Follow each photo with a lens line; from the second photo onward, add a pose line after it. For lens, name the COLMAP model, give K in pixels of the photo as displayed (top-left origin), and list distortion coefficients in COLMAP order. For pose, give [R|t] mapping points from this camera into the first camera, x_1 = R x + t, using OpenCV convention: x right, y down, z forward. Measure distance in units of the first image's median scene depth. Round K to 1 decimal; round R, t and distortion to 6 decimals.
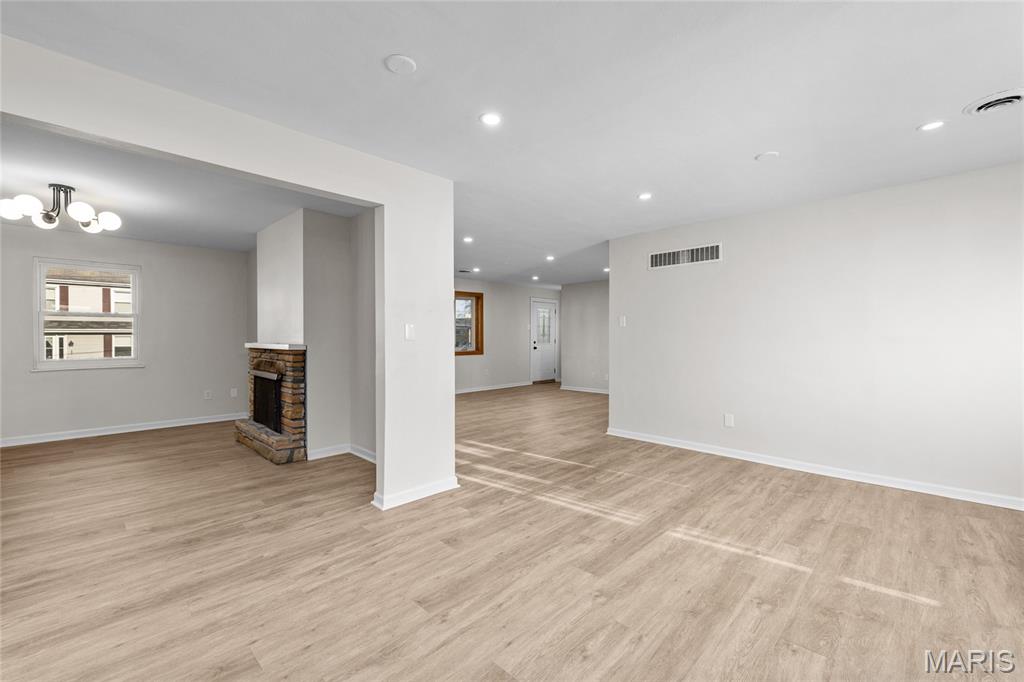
lens RADIAL K [[426.3, 0, 513.0], [0, 426.3, 339.4], [0, 0, 1]] dist [0.000369, -0.001111]
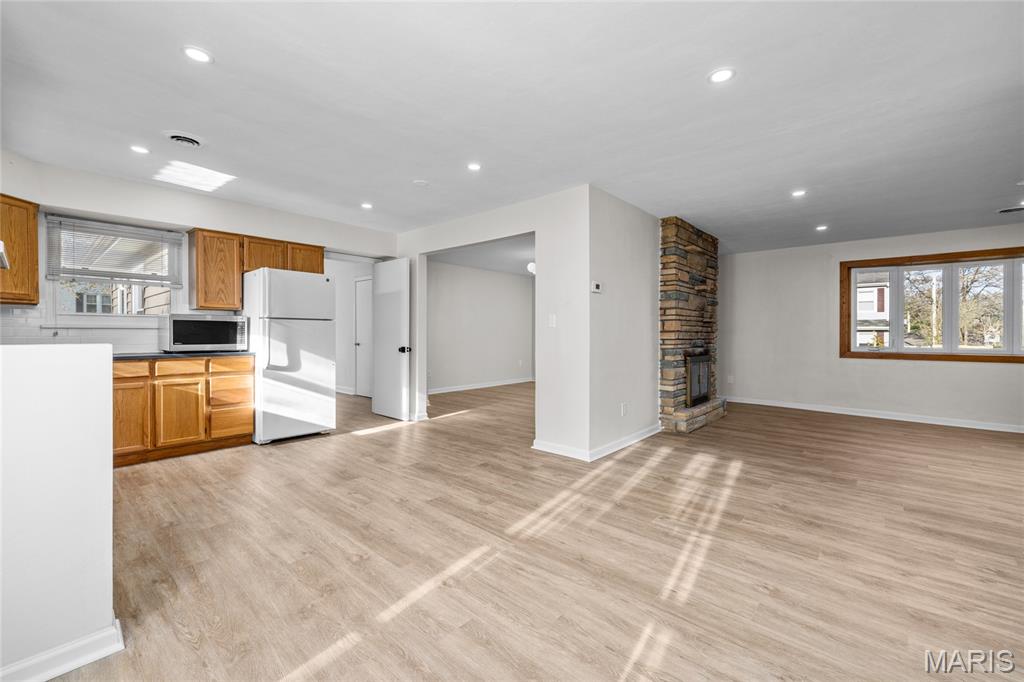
lens RADIAL K [[427.4, 0, 513.9], [0, 427.4, 335.7], [0, 0, 1]] dist [-0.001456, 0.000696]
pose [[0.045478, 0.007098, -0.998940, 1.117868], [-0.010854, 0.999919, 0.006611, 0.019272], [0.998906, 0.010541, 0.045552, 0.877767]]
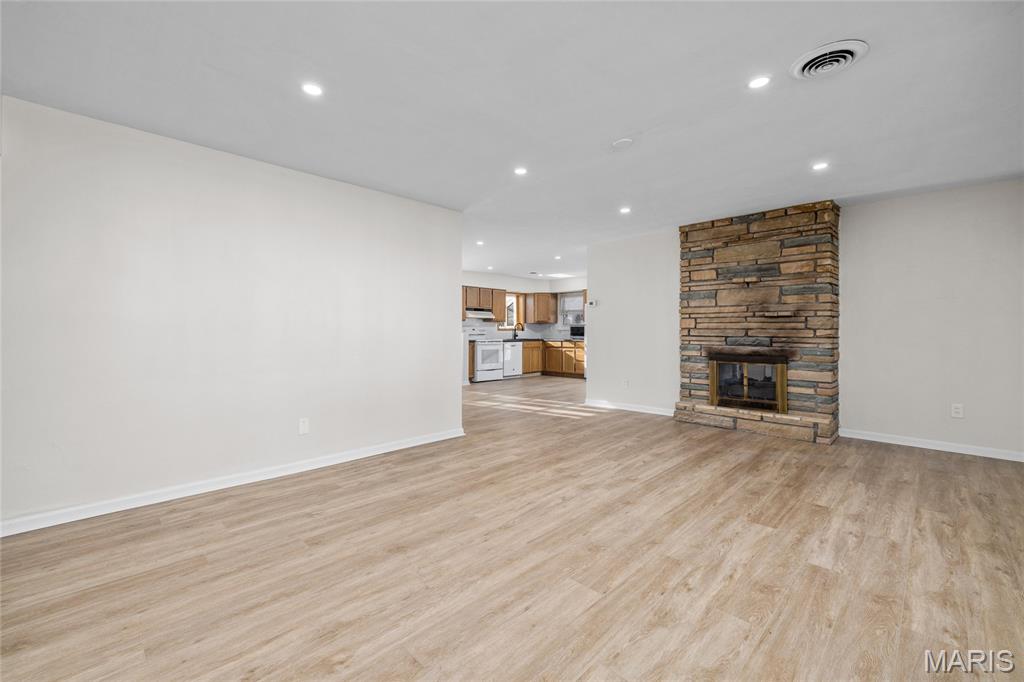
lens RADIAL K [[427.4, 0, 506.3], [0, 427.4, 337.3], [0, 0, 1]] dist [-0.001456, 0.000696]
pose [[-0.999641, -0.005040, 0.026319, 0.203322], [-0.004523, 0.999796, 0.019680, 0.008350], [-0.026413, 0.019554, -0.999460, 3.422071]]
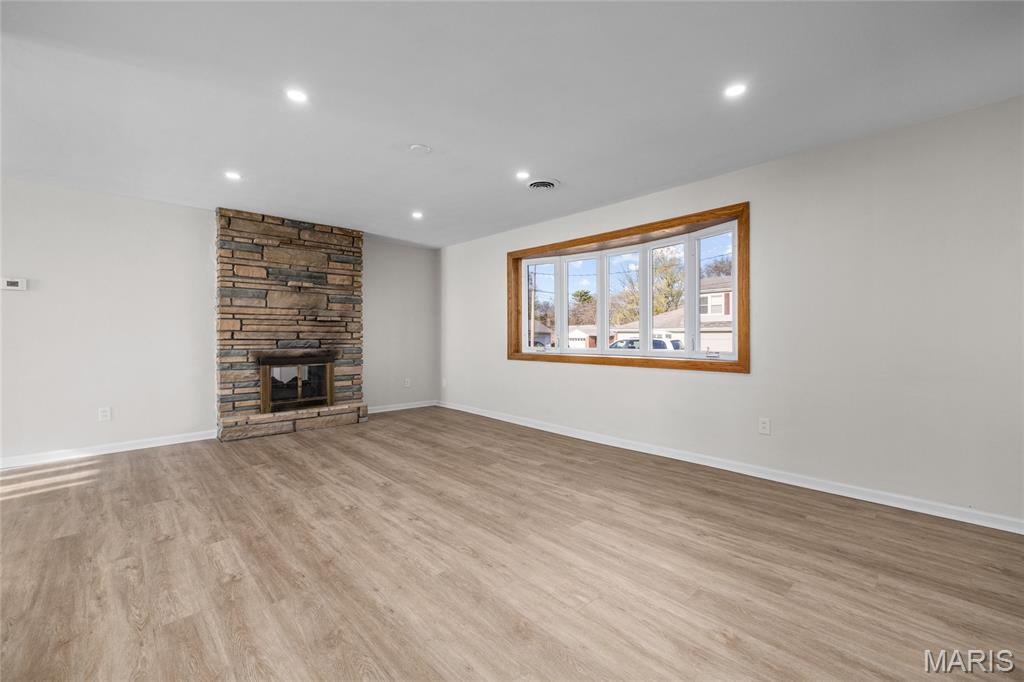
lens RADIAL K [[427.4, 0, 509.8], [0, 427.4, 341.8], [0, 0, 1]] dist [-0.001456, 0.000696]
pose [[-0.052090, 0.011197, -0.998580, 0.967932], [-0.006569, 0.999912, 0.011555, 0.019018], [0.998621, 0.007162, -0.052012, 2.682697]]
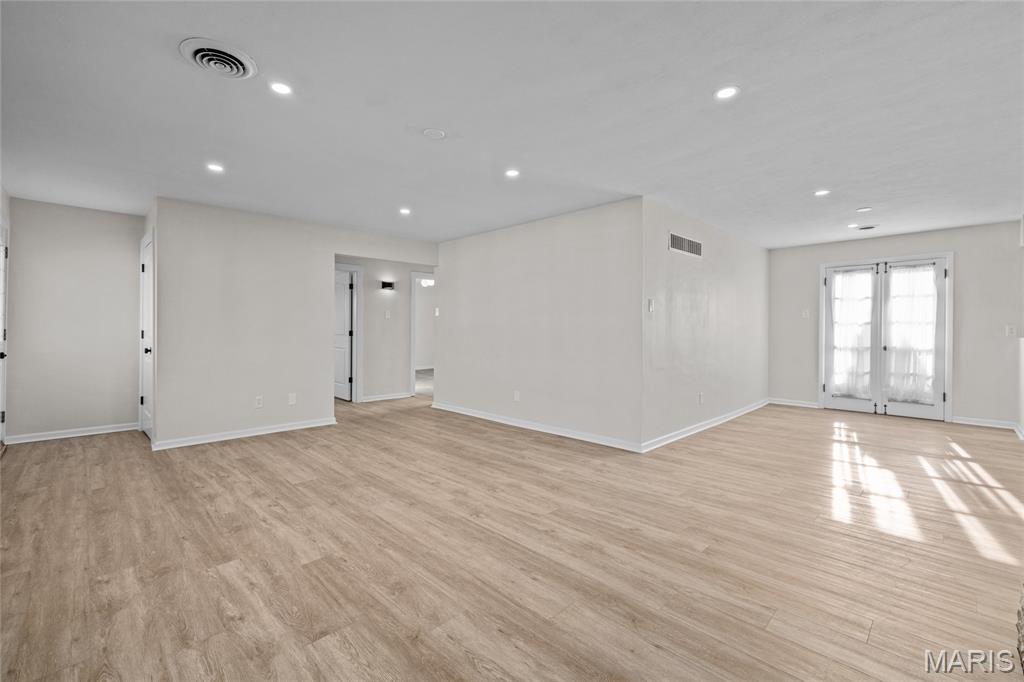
lens RADIAL K [[431.1, 0, 511.9], [0, 431.1, 333.5], [0, 0, 1]] dist [0.001201, 0.000152]
pose [[0.023151, -0.009664, 0.999685, -1.005650], [0.002025, 0.999952, 0.009620, 0.004910], [-0.999730, 0.001802, 0.023170, 2.216856]]
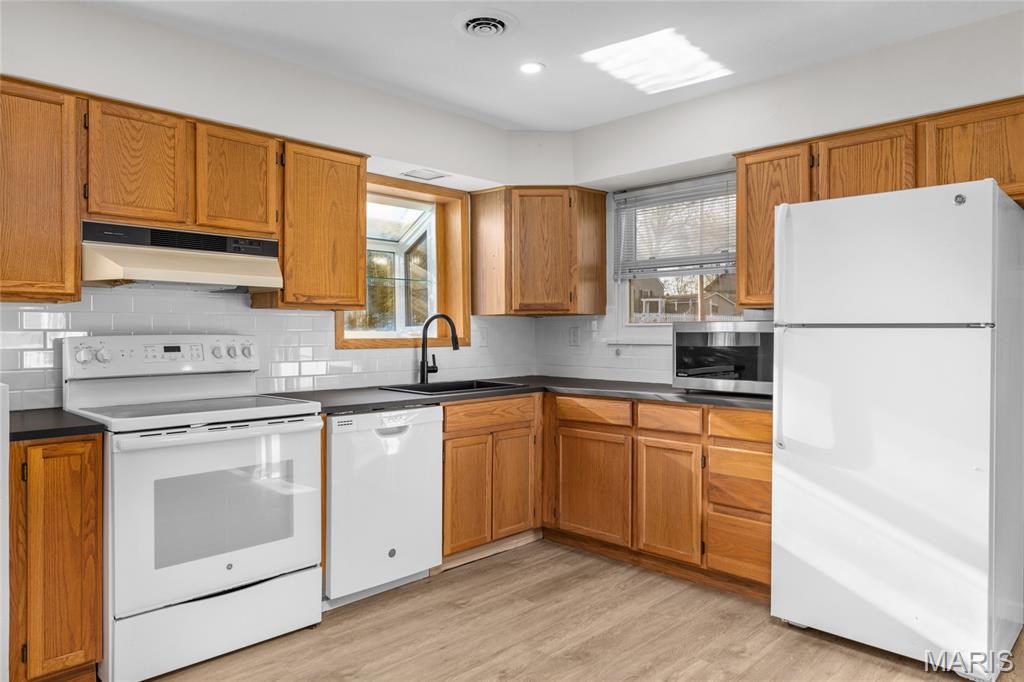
lens RADIAL K [[674.1, 0, 506.4], [0, 674.1, 332.4], [0, 0, 1]] dist [0.005526, 0.000719]
pose [[-0.999913, -0.002298, 0.012960, 0.043145], [-0.002187, 0.999960, 0.008622, -0.018351], [-0.012979, 0.008593, -0.999879, 1.057457]]
